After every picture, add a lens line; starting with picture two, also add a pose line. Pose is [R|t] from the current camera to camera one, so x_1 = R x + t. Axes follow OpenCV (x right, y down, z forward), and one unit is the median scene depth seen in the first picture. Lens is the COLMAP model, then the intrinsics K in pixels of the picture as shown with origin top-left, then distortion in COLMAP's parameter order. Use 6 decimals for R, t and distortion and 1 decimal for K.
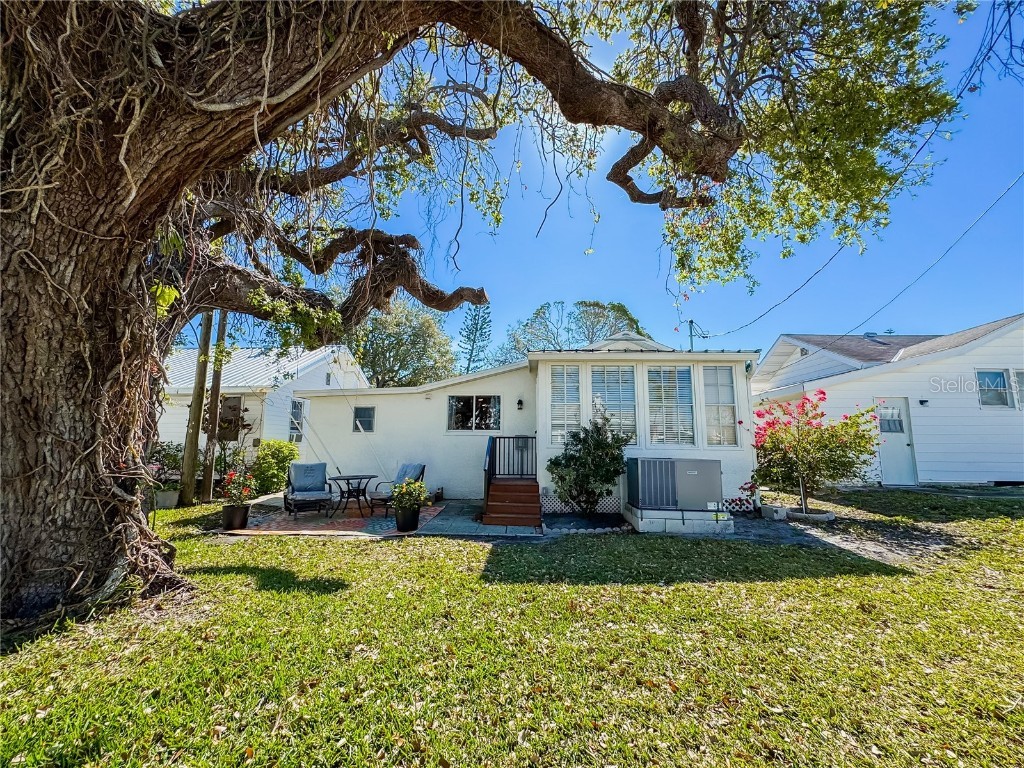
lens RADIAL K [[406.6, 0, 512.0], [0, 406.6, 384.0], [0, 0, 1]] dist [-0.010328, 0.000322]
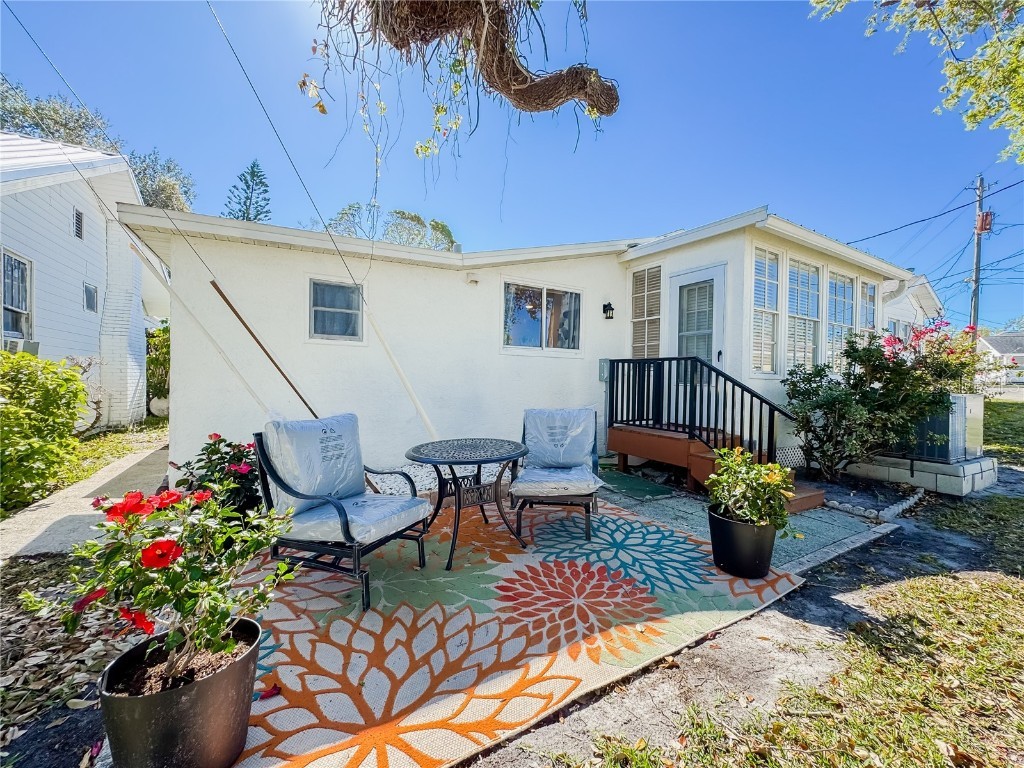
lens RADIAL K [[406.6, 0, 512.0], [0, 406.6, 384.0], [0, 0, 1]] dist [-0.010328, 0.000322]
pose [[0.837702, -0.001733, 0.546125, -0.444165], [-0.085959, 0.987112, 0.134984, 0.088774], [-0.539320, -0.160020, 0.826757, 0.530436]]
